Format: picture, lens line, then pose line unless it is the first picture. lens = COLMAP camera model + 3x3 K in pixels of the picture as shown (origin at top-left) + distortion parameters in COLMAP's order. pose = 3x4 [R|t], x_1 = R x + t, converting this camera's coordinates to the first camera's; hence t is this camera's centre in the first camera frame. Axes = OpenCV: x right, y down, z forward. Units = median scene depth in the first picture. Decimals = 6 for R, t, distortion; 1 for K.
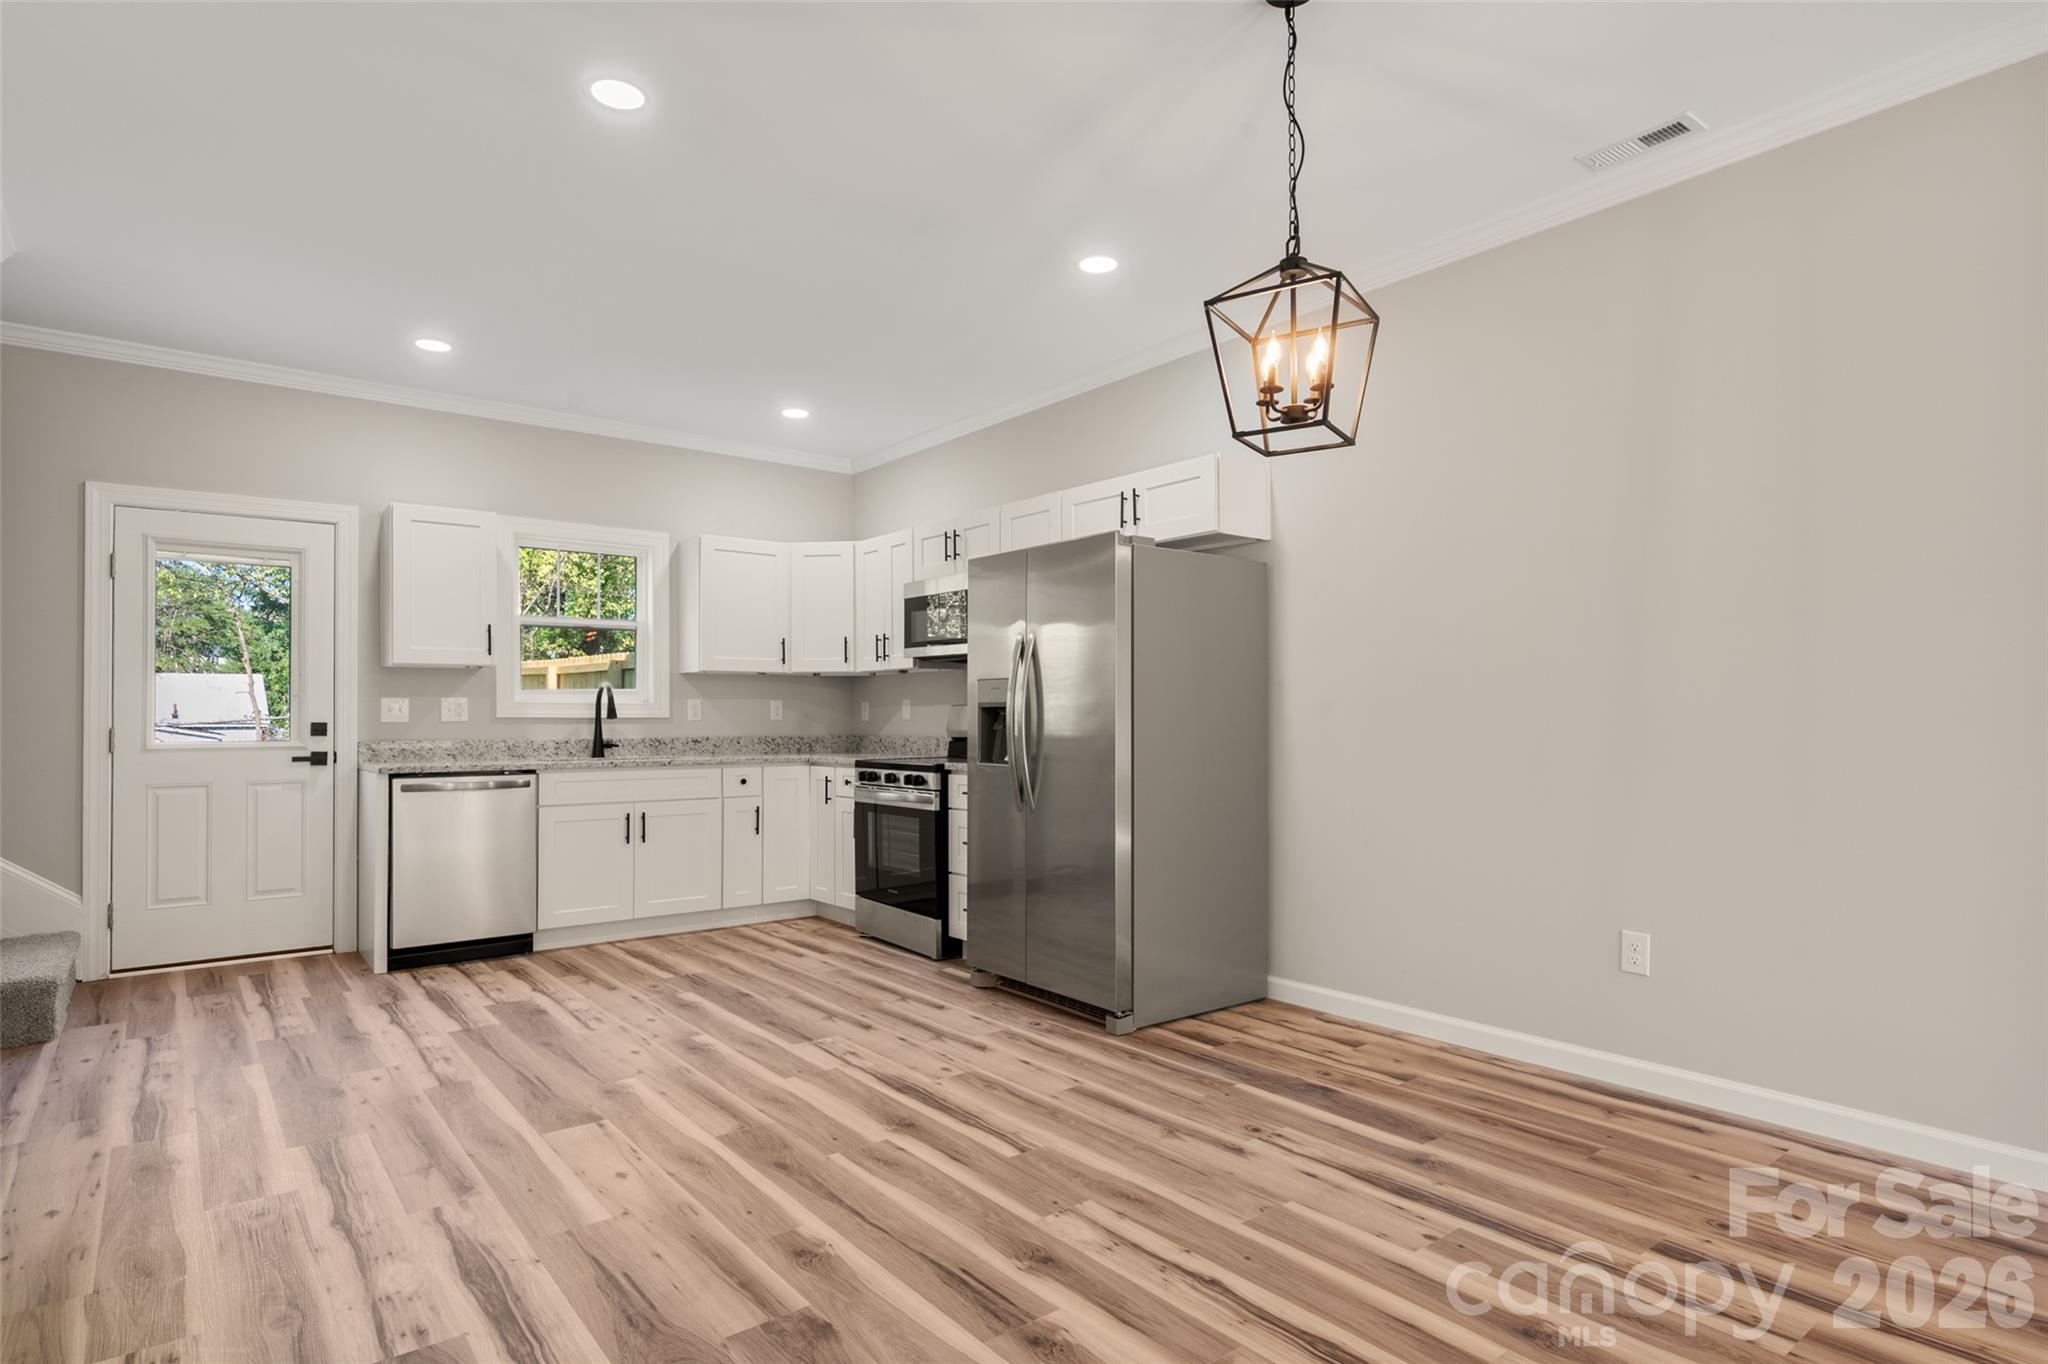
lens RADIAL K [[1075.9, 0, 1000.8], [0, 1075.9, 706.4], [0, 0, 1]] dist [-0.001748, -0.000627]
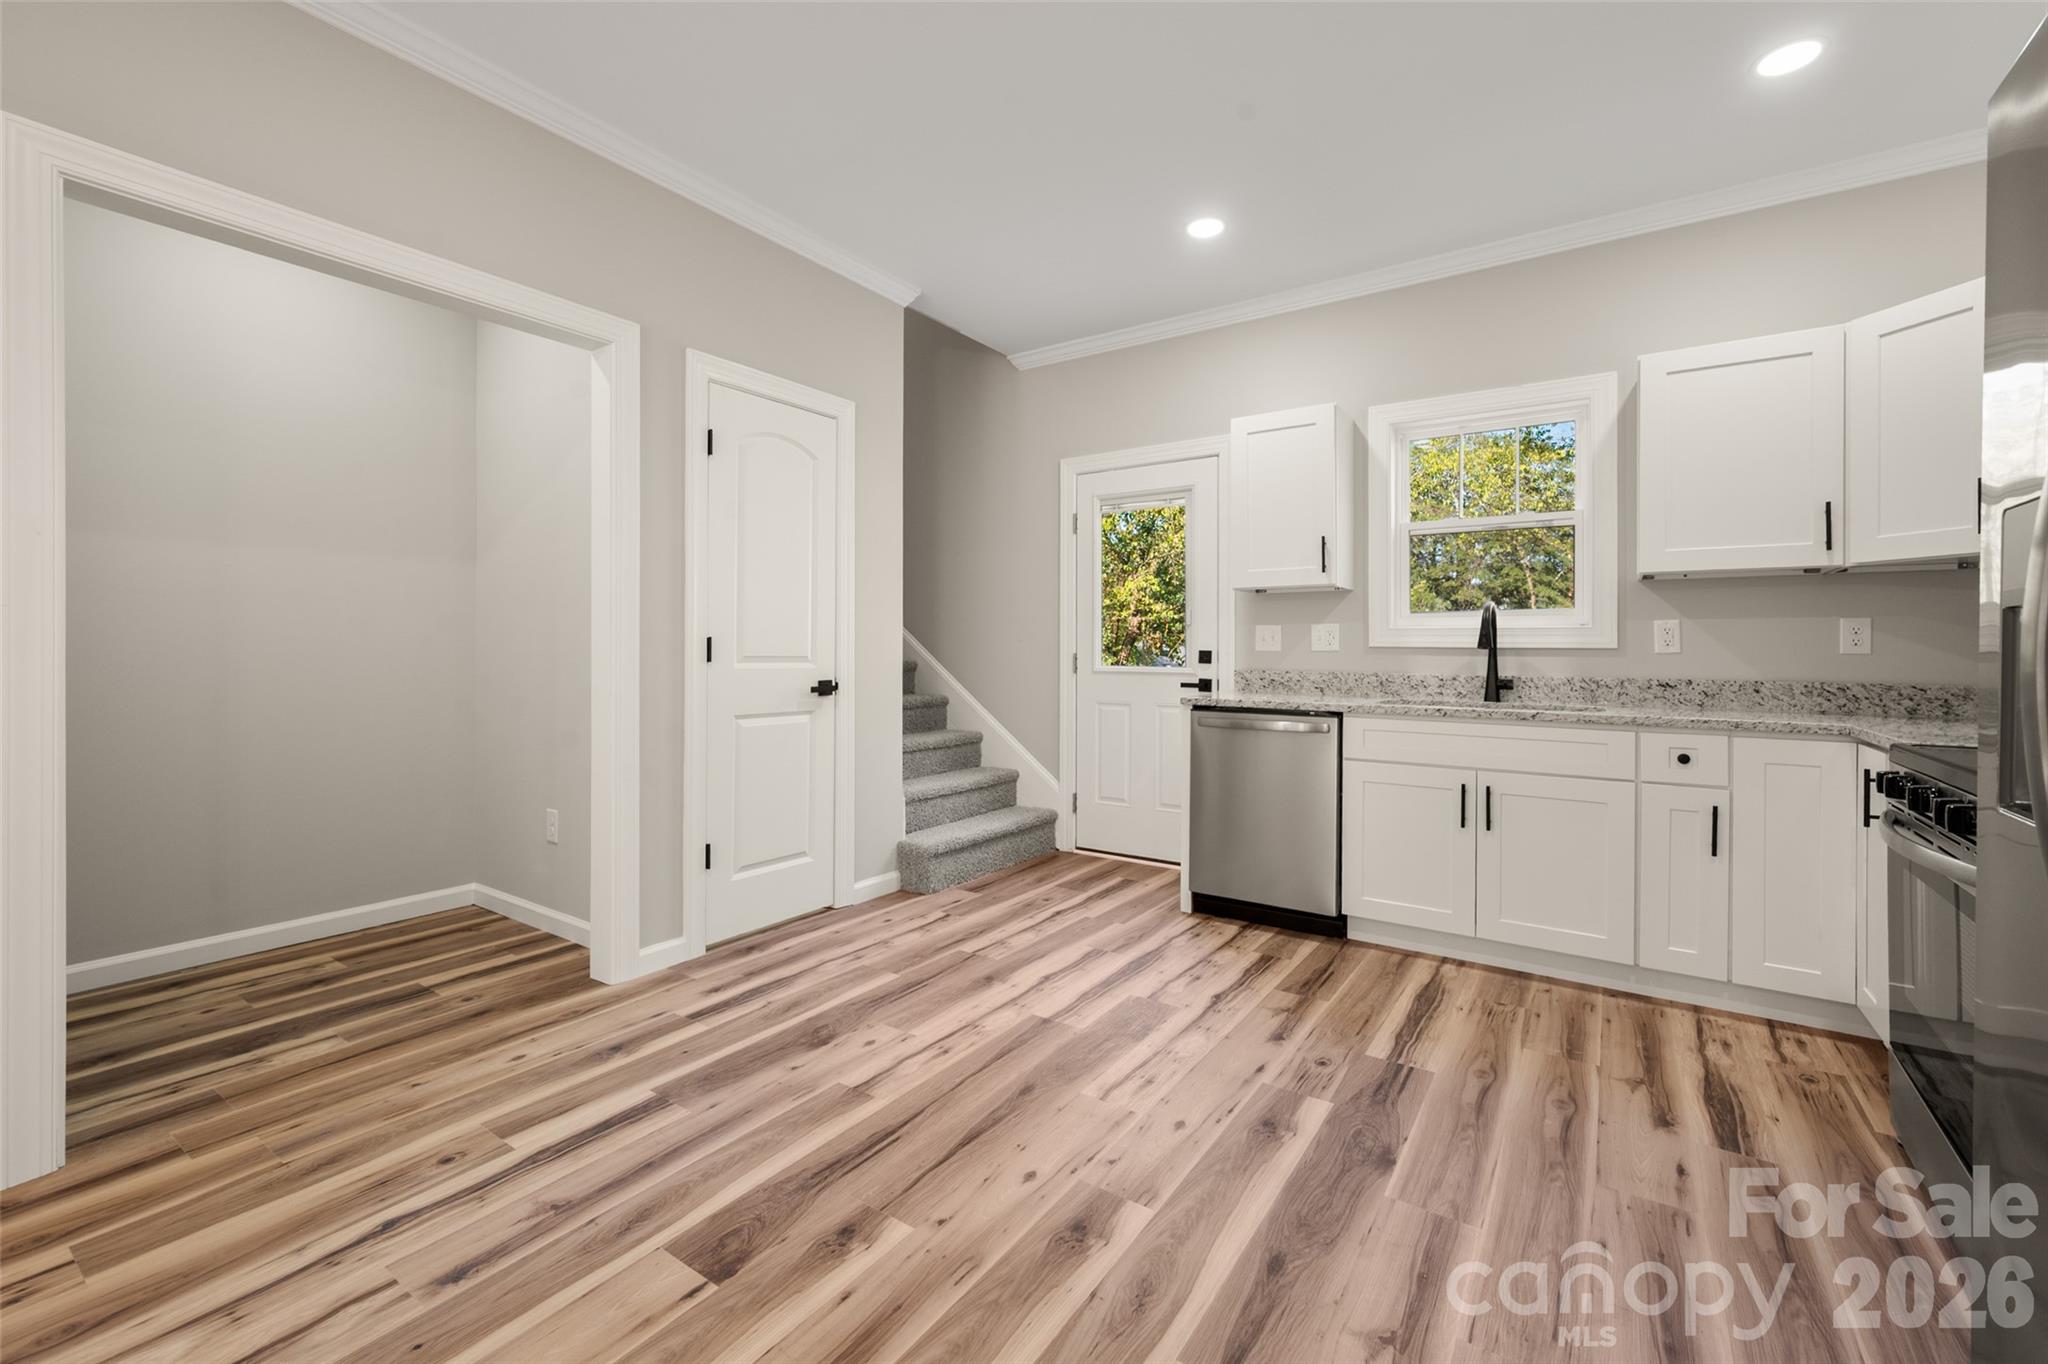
lens RADIAL K [[838.2, 0, 1048.9], [0, 838.2, 653.6], [0, 0, 1]] dist [-0.002673, 0.001221]
pose [[0.316601, 0.010658, -0.948499, 0.088932], [0.006296, 0.999891, 0.013337, 0.005467], [0.948538, -0.010195, 0.316499, 0.601056]]
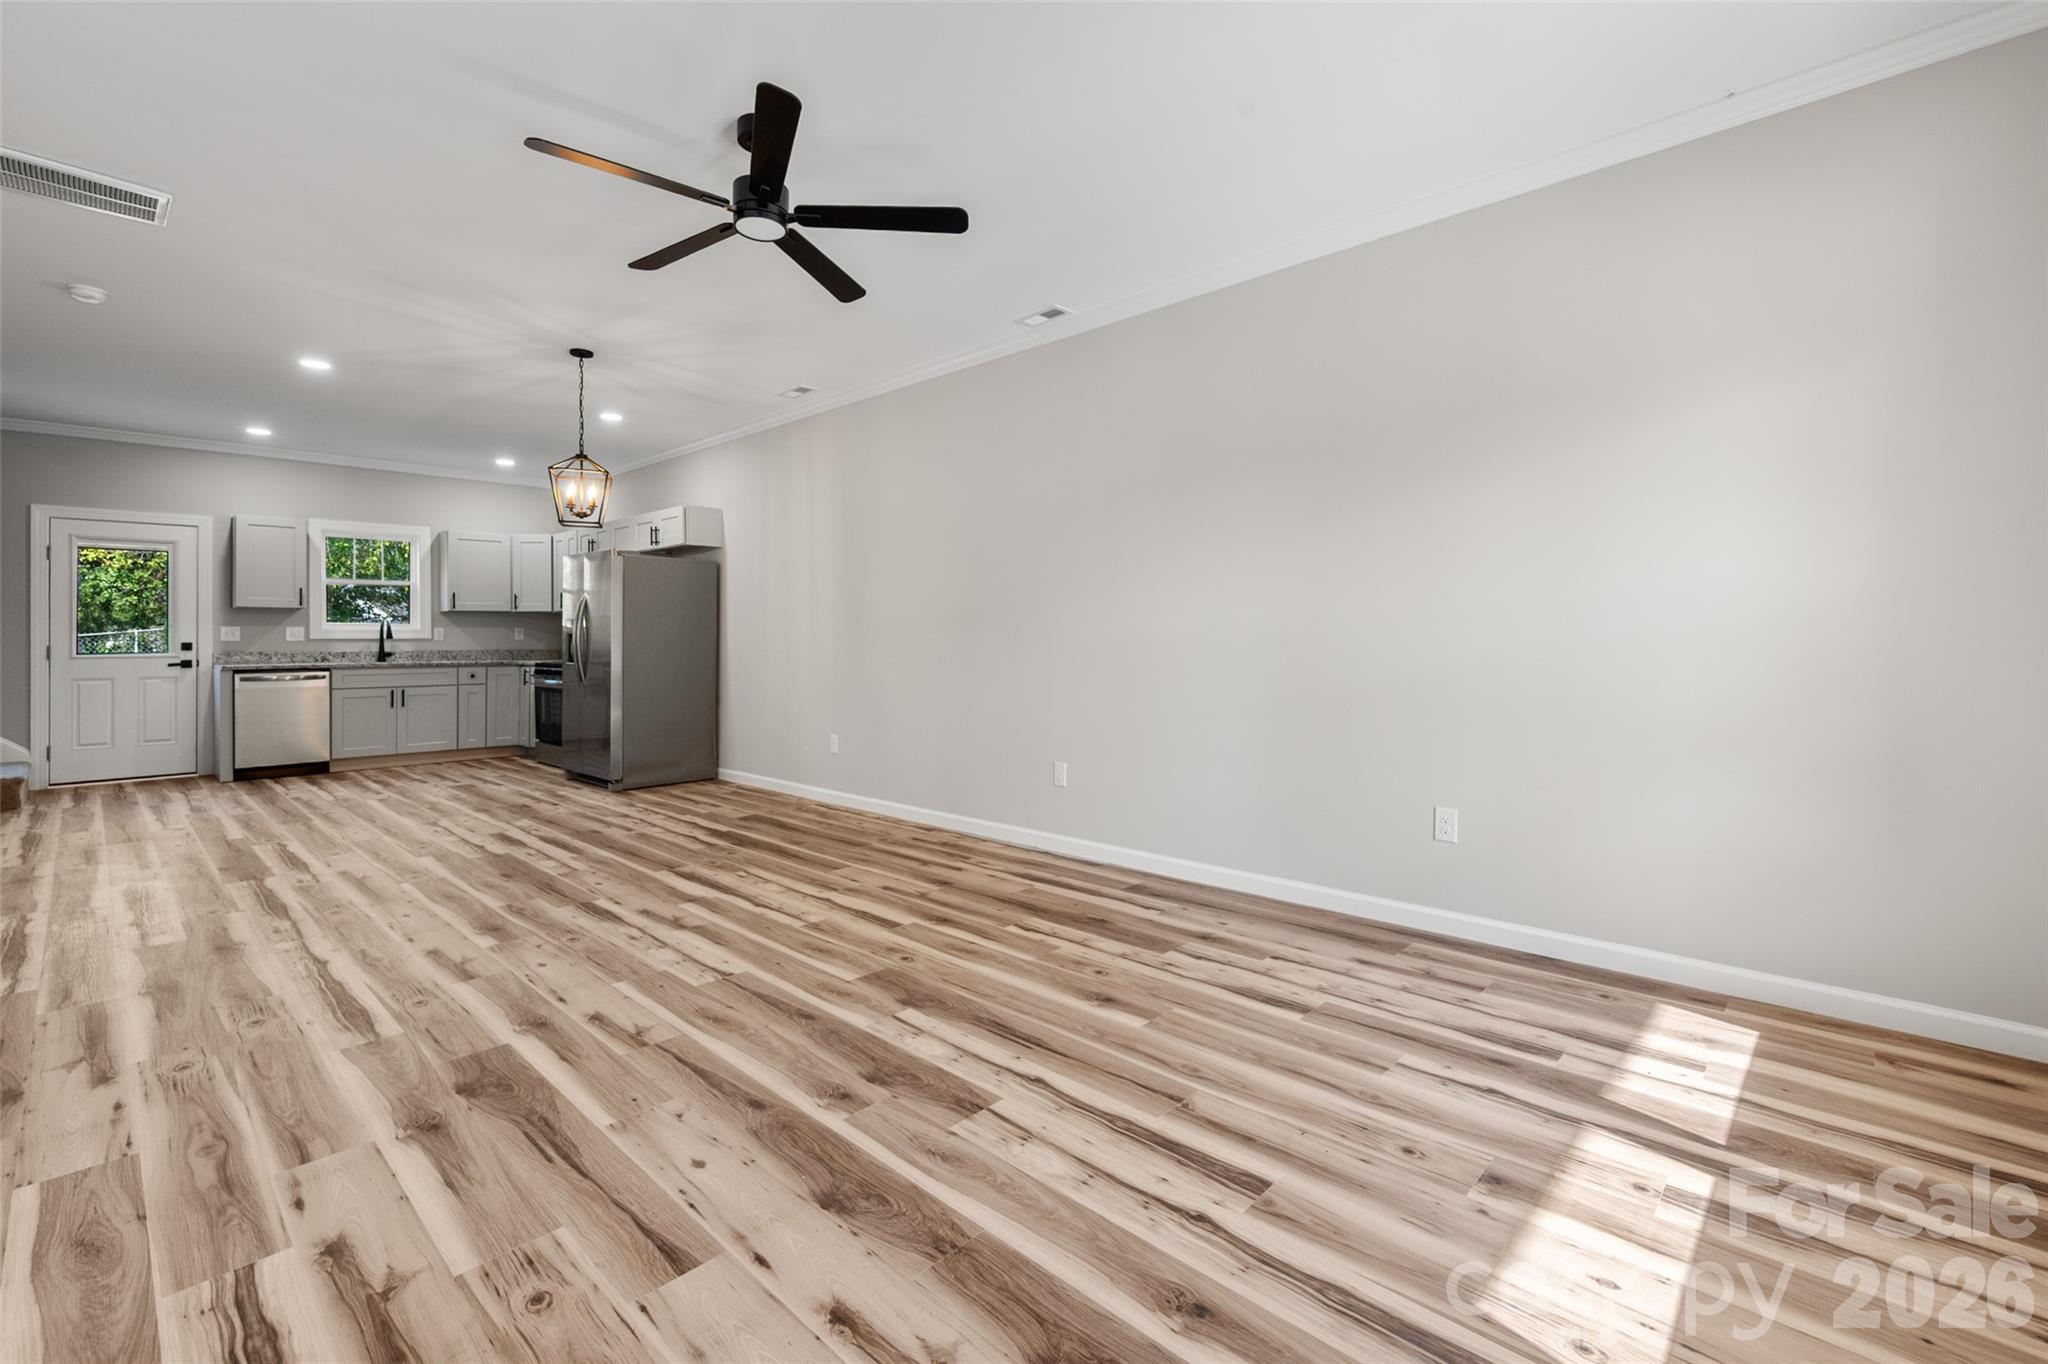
lens RADIAL K [[899.1, 0, 1019.6], [0, 899.1, 643.4], [0, 0, 1]] dist [0.000480, 0.001243]
pose [[0.989719, -0.003232, 0.142987, 0.469052], [0.000304, 0.999790, 0.020494, -0.012028], [-0.143024, -0.020240, 0.989512, -0.606793]]
